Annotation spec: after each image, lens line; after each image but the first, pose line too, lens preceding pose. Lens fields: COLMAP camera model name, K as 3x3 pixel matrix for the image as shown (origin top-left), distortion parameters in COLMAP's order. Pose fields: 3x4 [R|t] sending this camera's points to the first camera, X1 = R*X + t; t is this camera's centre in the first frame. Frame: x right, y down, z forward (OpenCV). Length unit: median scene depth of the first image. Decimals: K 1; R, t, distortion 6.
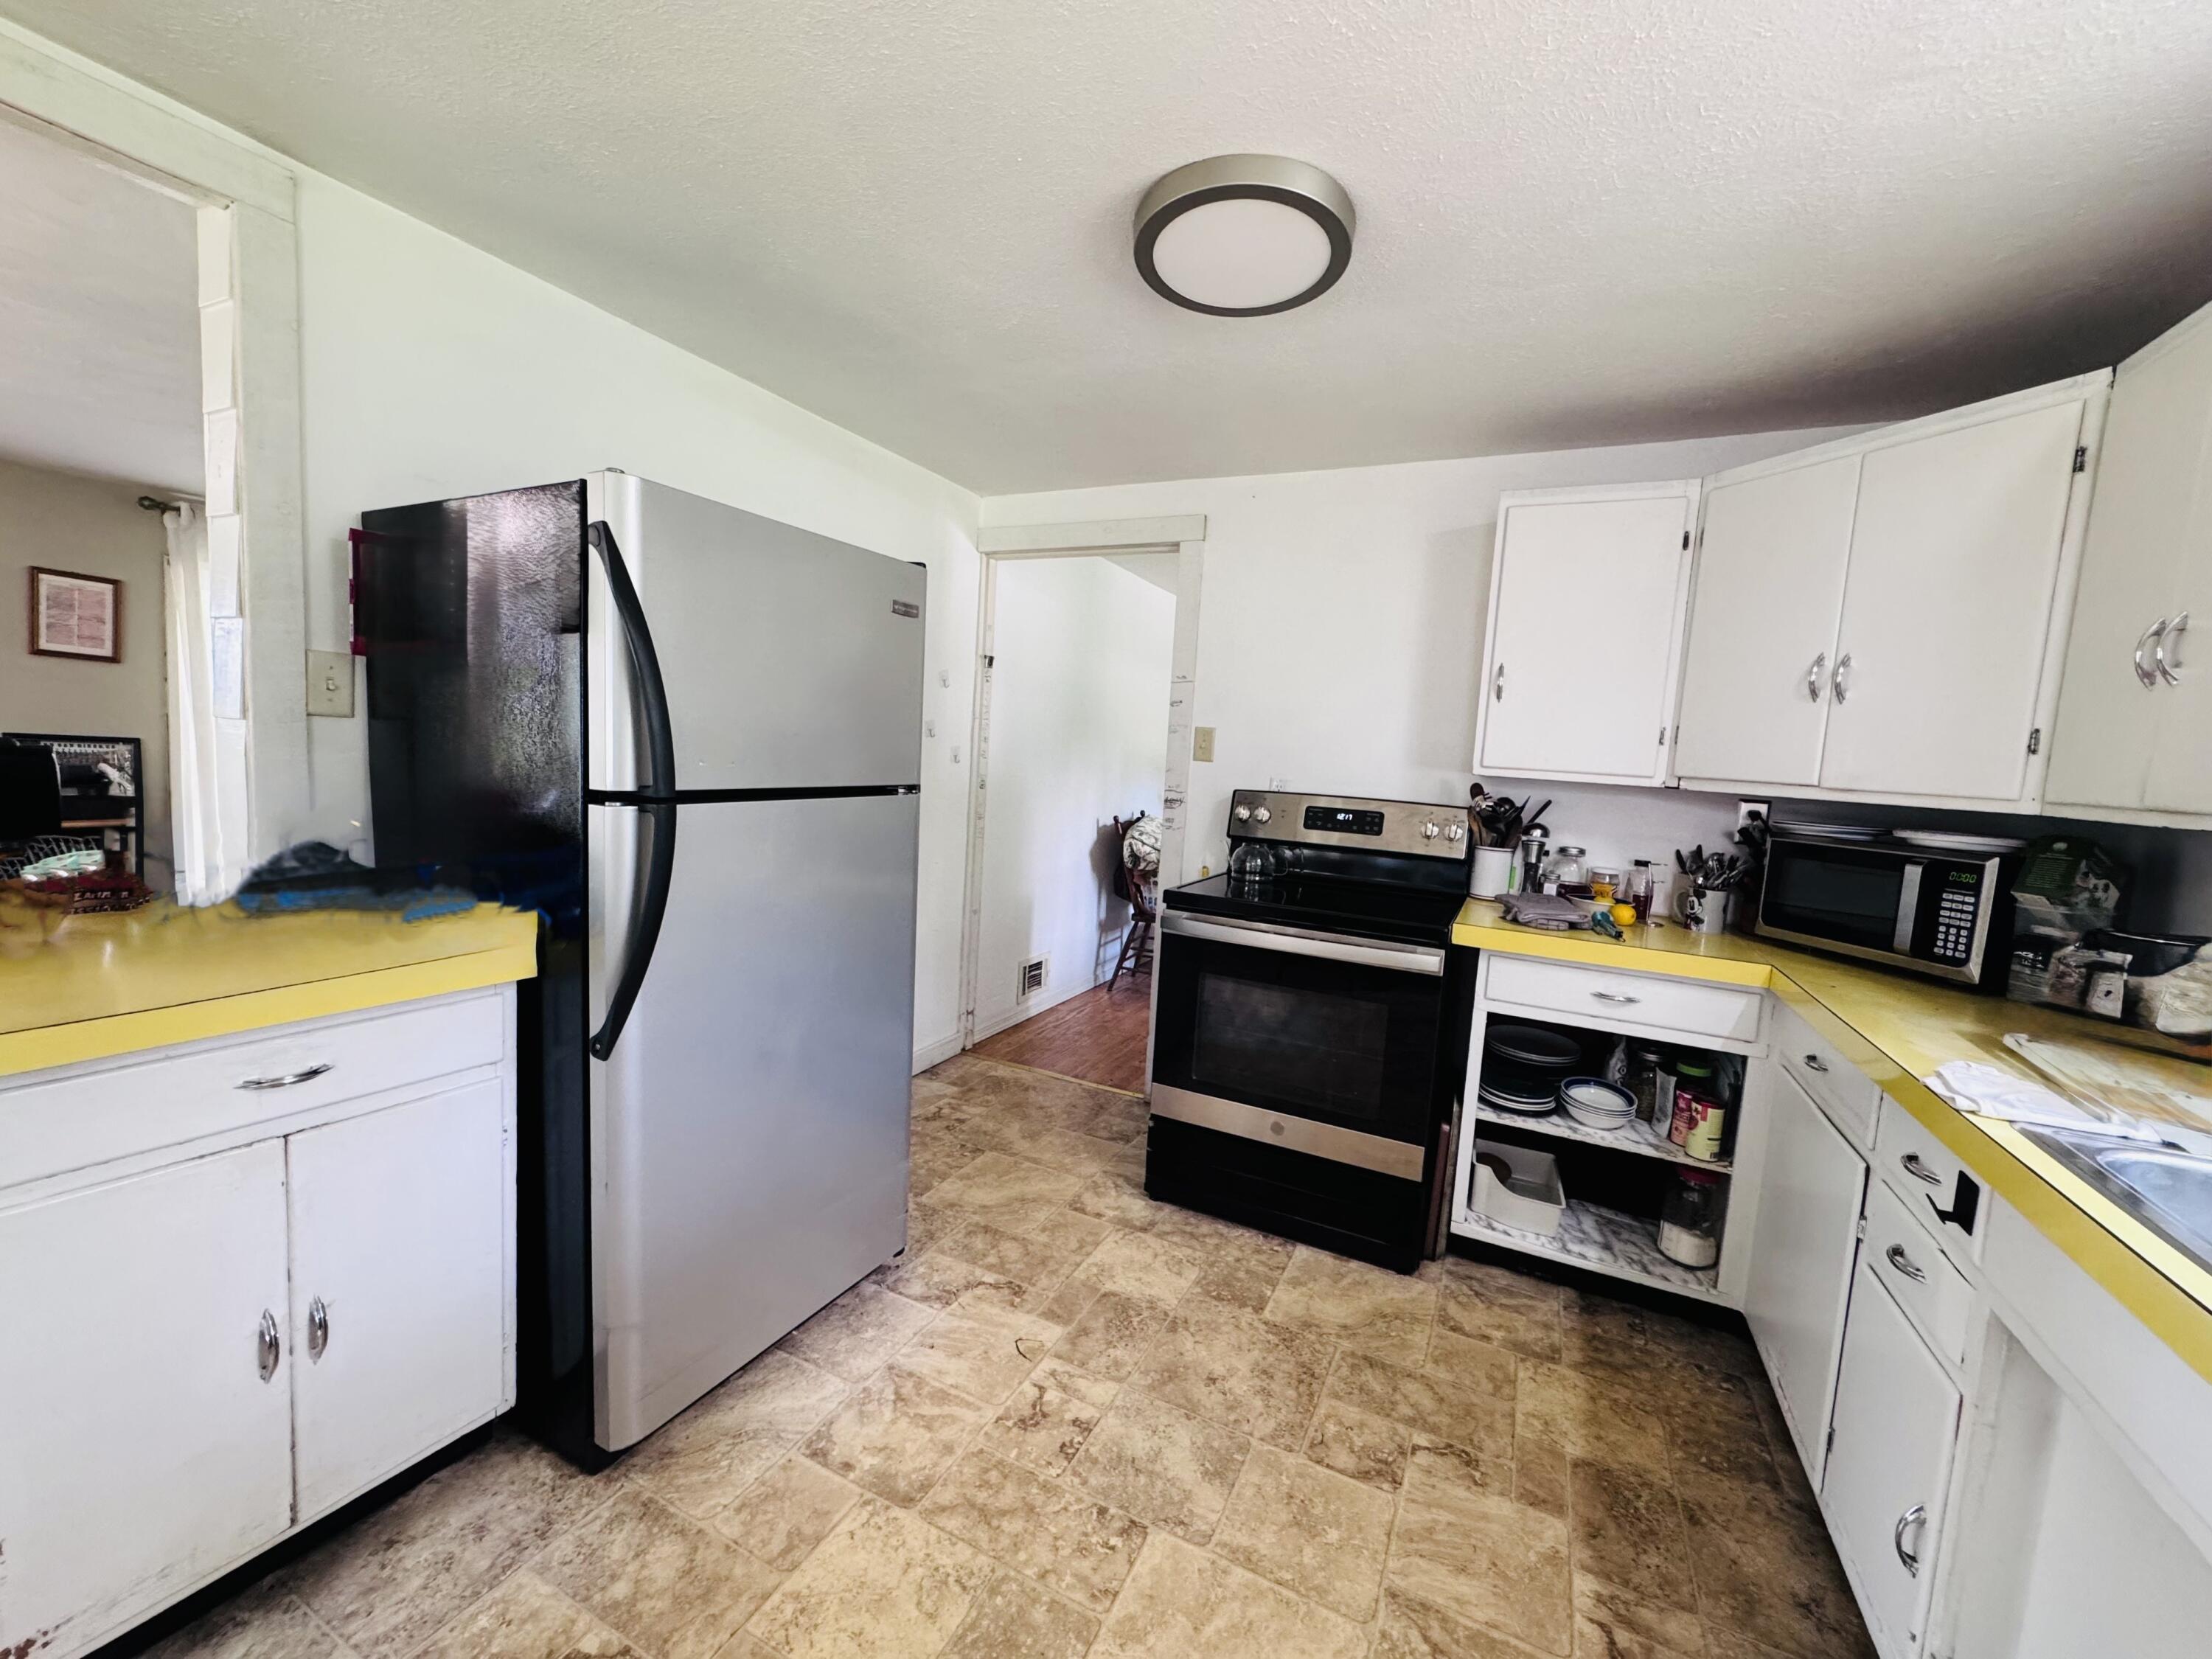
lens RADIAL K [[892.1, 0, 1111.0], [0, 892.1, 824.5], [0, 0, 1]] dist [0.003002, -0.000650]
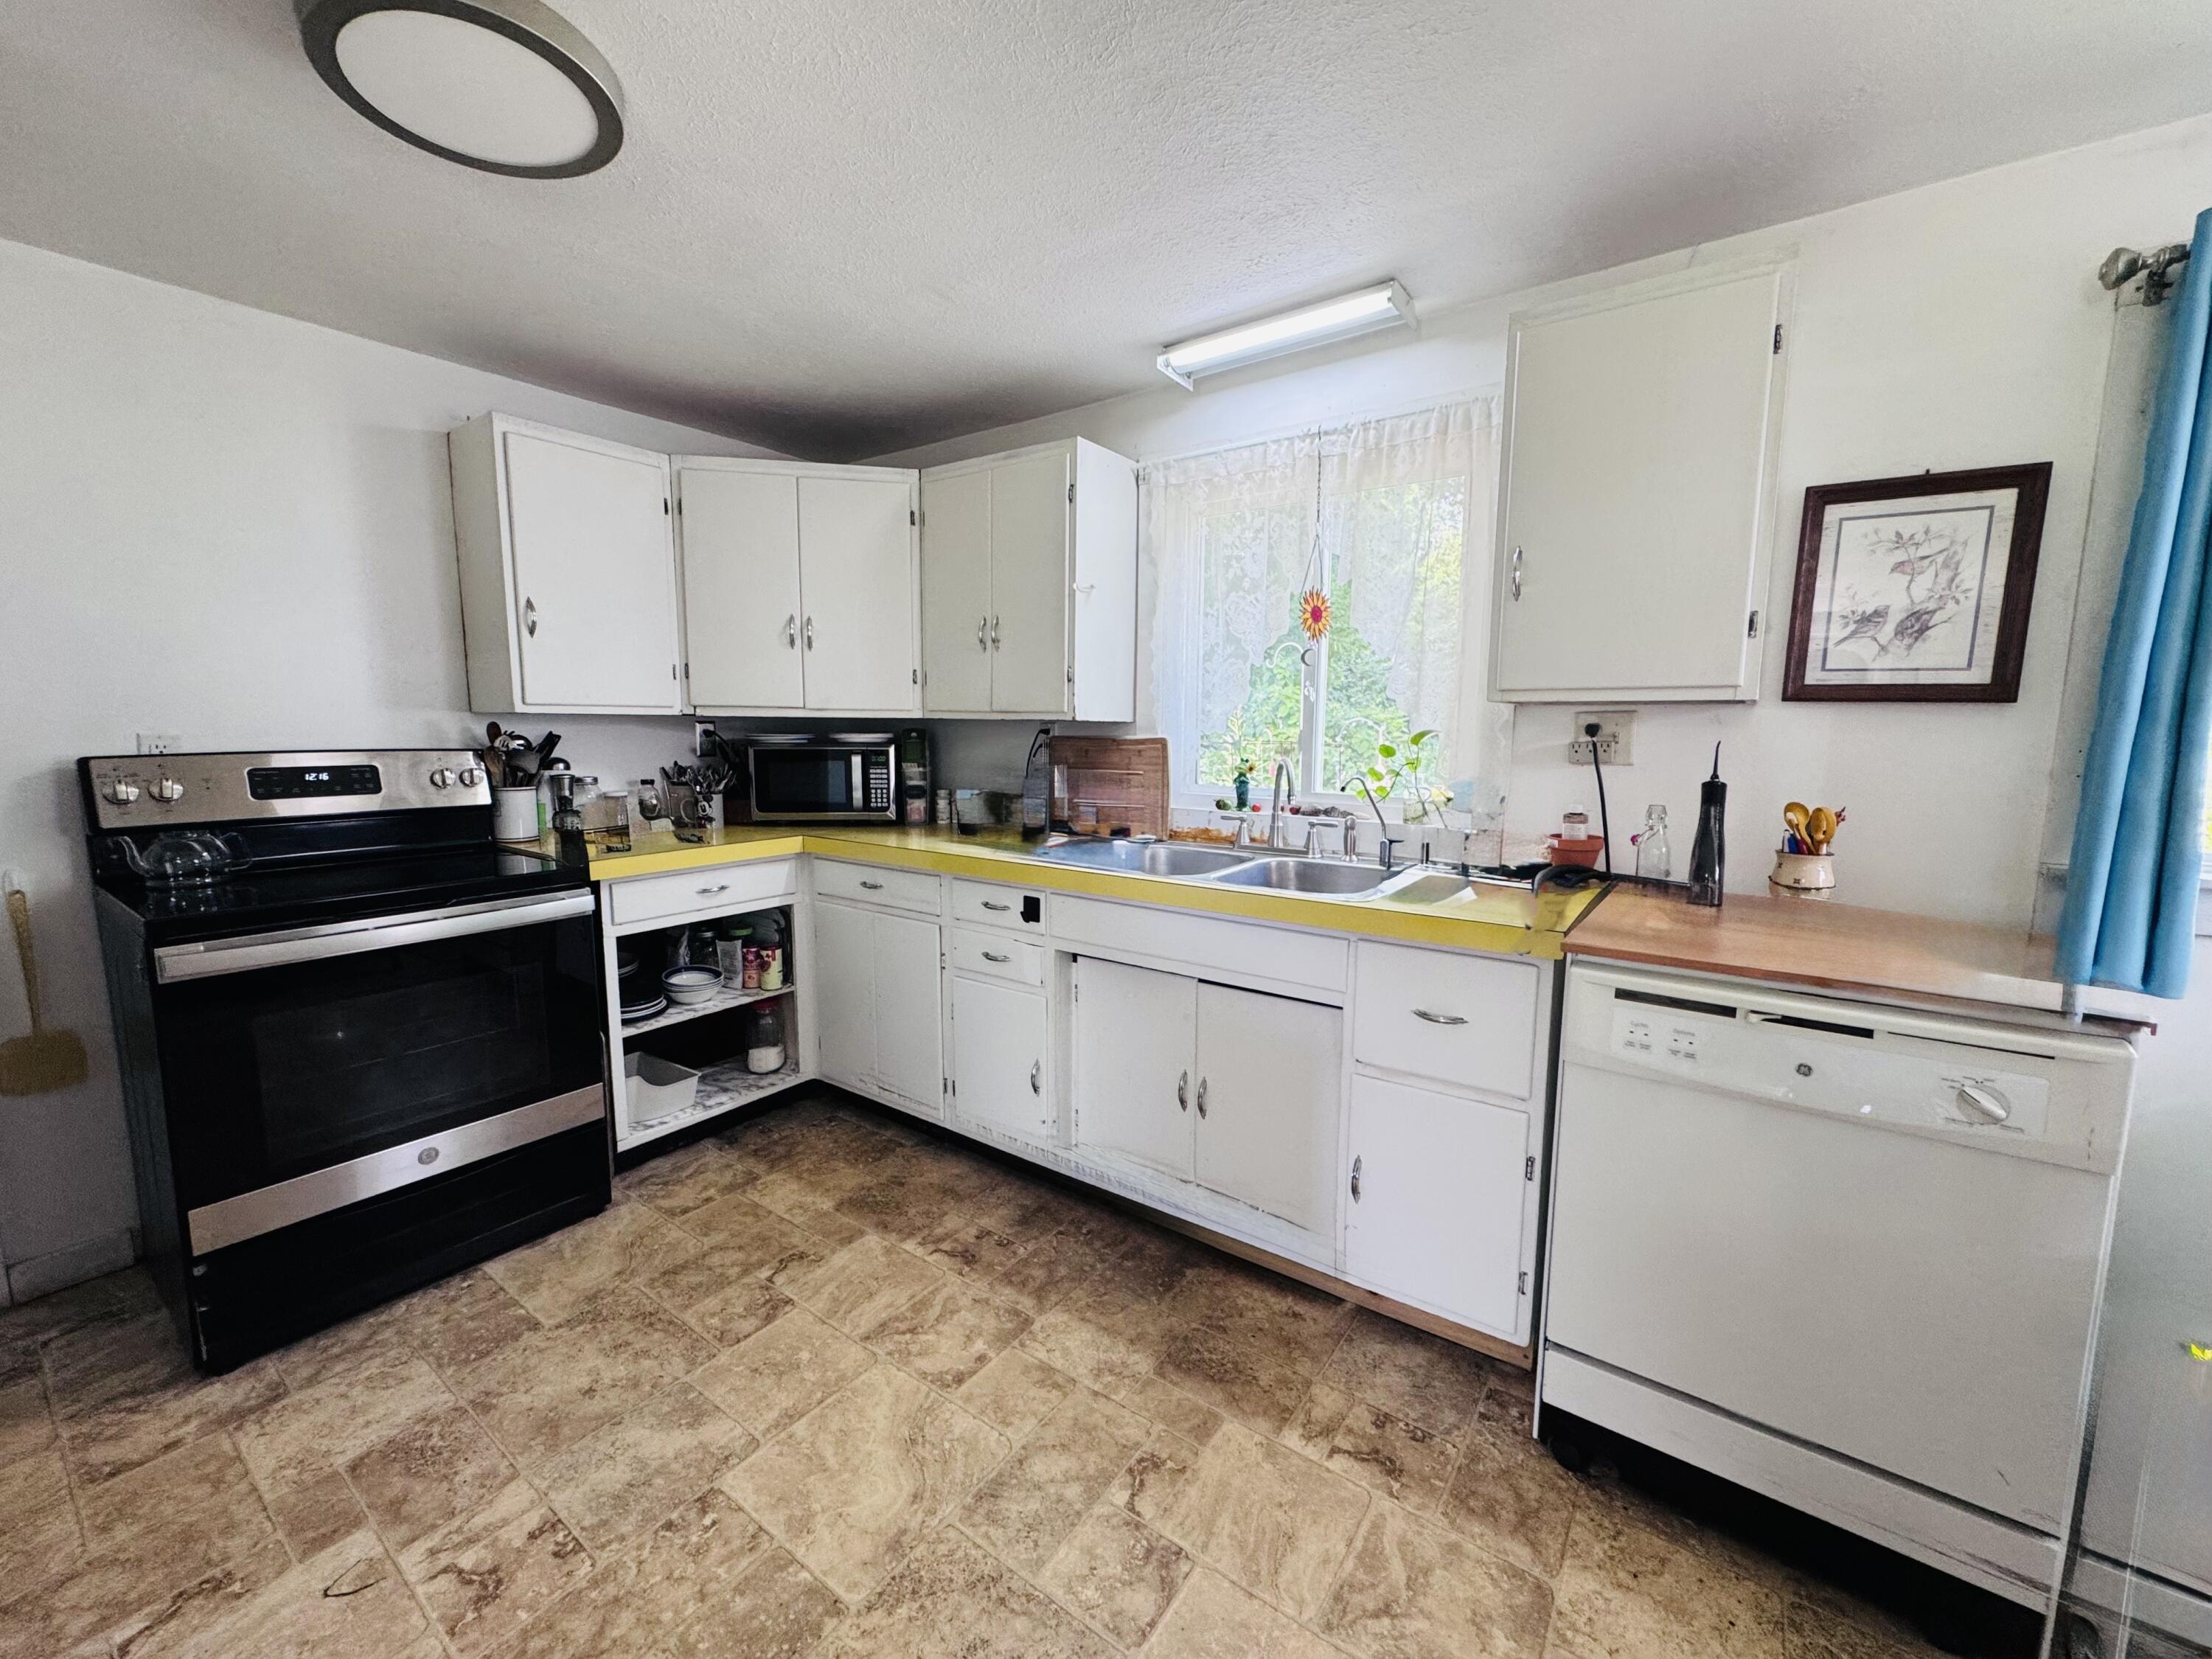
lens RADIAL K [[892.1, 0, 1105.5], [0, 892.1, 837.0], [0, 0, 1]] dist [0.003002, -0.000650]
pose [[0.168503, -0.191983, 0.966824, -0.508379], [0.085132, 0.980019, 0.179766, -0.051186], [-0.982018, 0.052017, 0.181480, 0.246961]]
